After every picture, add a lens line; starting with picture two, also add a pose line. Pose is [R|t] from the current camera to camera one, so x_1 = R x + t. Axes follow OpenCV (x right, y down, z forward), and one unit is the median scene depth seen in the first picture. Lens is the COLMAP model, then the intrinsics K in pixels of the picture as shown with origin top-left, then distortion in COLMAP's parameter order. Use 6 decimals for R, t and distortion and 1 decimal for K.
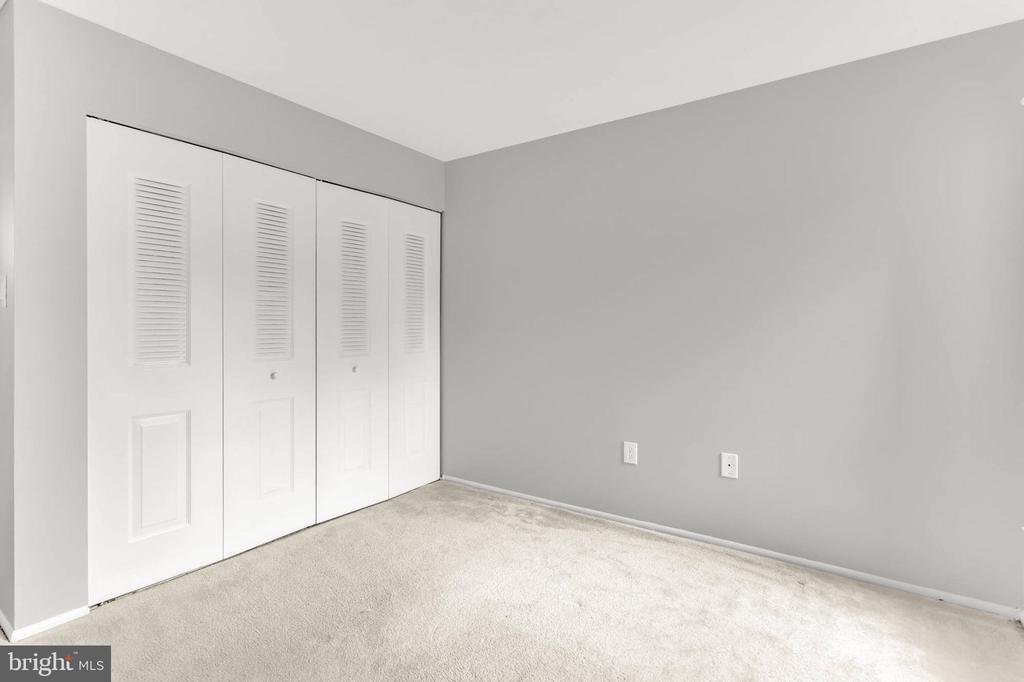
lens RADIAL K [[490.2, 0, 509.6], [0, 490.2, 334.0], [0, 0, 1]] dist [0.003053, 0.000645]
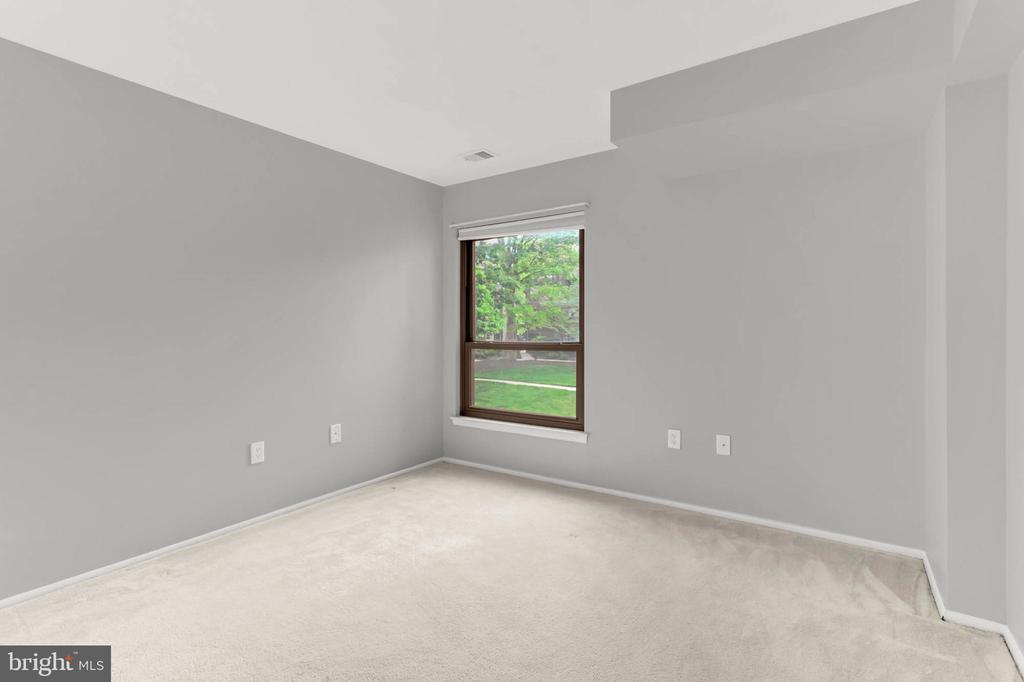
lens RADIAL K [[490.2, 0, 509.6], [0, 490.2, 334.0], [0, 0, 1]] dist [0.003053, 0.000645]
pose [[-0.019641, -0.005847, 0.999790, -0.861834], [0.014037, 0.999883, 0.006123, 0.002365], [-0.999709, 0.014155, -0.019557, 0.558666]]
